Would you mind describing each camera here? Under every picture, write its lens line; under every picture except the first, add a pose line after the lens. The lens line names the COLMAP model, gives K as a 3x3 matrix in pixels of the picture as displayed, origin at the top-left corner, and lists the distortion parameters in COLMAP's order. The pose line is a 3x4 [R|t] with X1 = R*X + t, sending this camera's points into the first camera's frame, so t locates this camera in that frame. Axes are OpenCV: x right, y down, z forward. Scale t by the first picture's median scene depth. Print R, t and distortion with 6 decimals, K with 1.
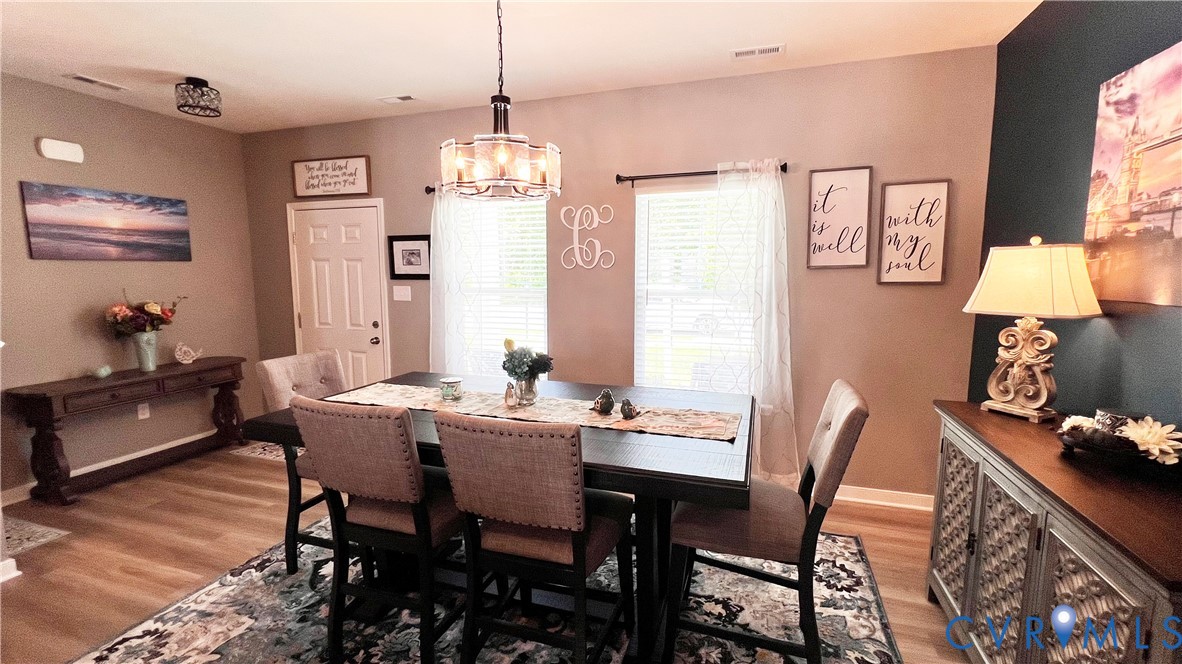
lens RADIAL K [[511.0, 0, 586.2], [0, 511.0, 333.5], [0, 0, 1]] dist [-0.002390, 0.000680]
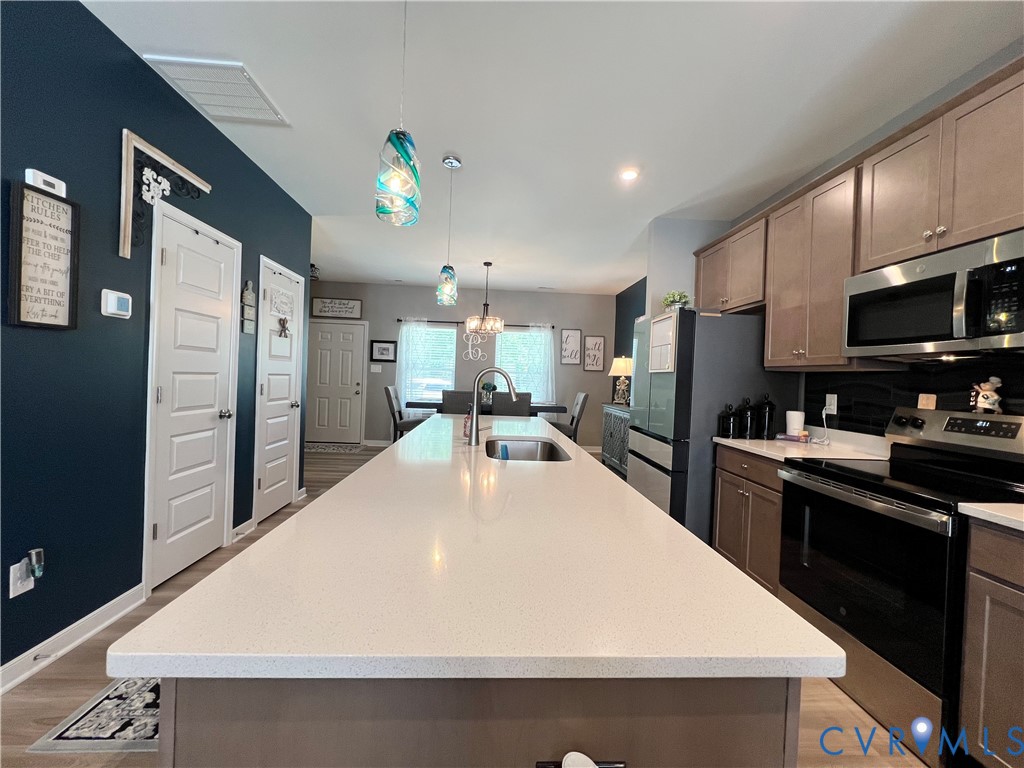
lens RADIAL K [[413.0, 0, 510.2], [0, 413.0, 382.3], [0, 0, 1]] dist [-0.000251, -0.000365]
pose [[0.926890, 0.032998, 0.373880, -0.634826], [0.006781, 0.994493, -0.104585, 0.197031], [-0.375272, 0.099474, 0.921562, -0.912467]]
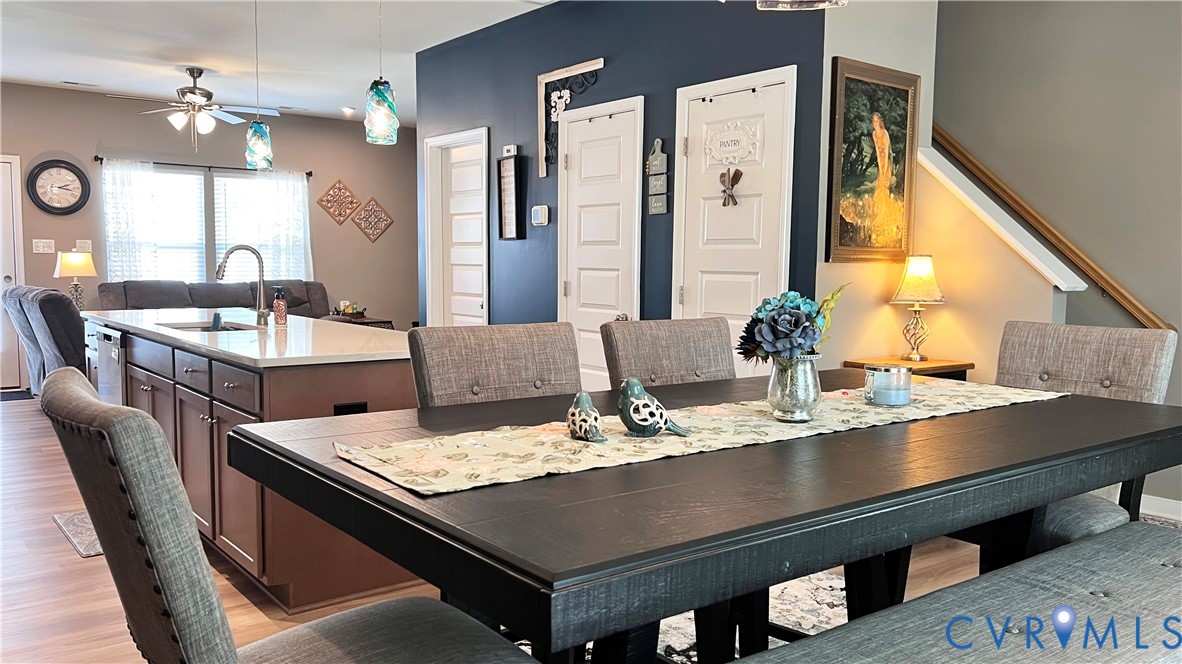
lens RADIAL K [[919.7, 0, 584.8], [0, 919.7, 341.2], [0, 0, 1]] dist [0.046111, -0.028587]
pose [[-0.553752, 0.067385, -0.829951, 0.468685], [-0.114395, 0.981113, 0.155984, -0.031013], [0.824787, 0.181319, -0.535584, 0.894544]]
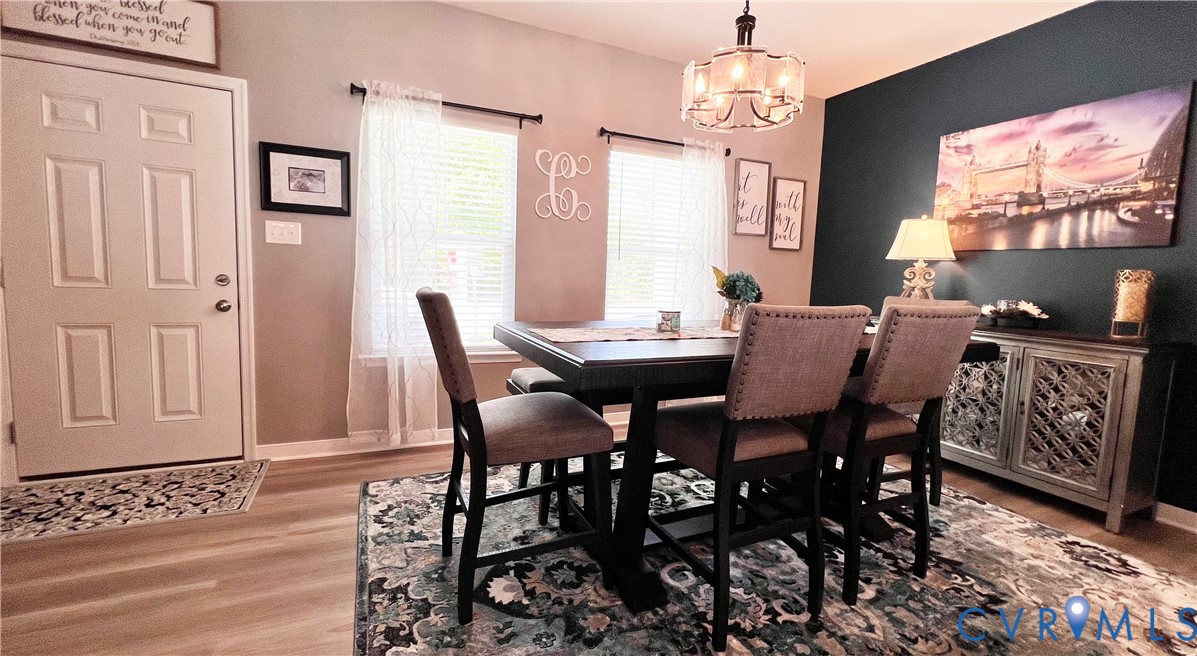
lens RADIAL K [[503.5, 0, 606.8], [0, 503.5, 325.3], [0, 0, 1]] dist [-0.000854, 0.000045]
pose [[0.718738, -0.040935, 0.694075, -0.690844], [0.047340, 0.998830, 0.009886, 0.074292], [-0.693668, 0.025752, 0.719835, 0.317115]]
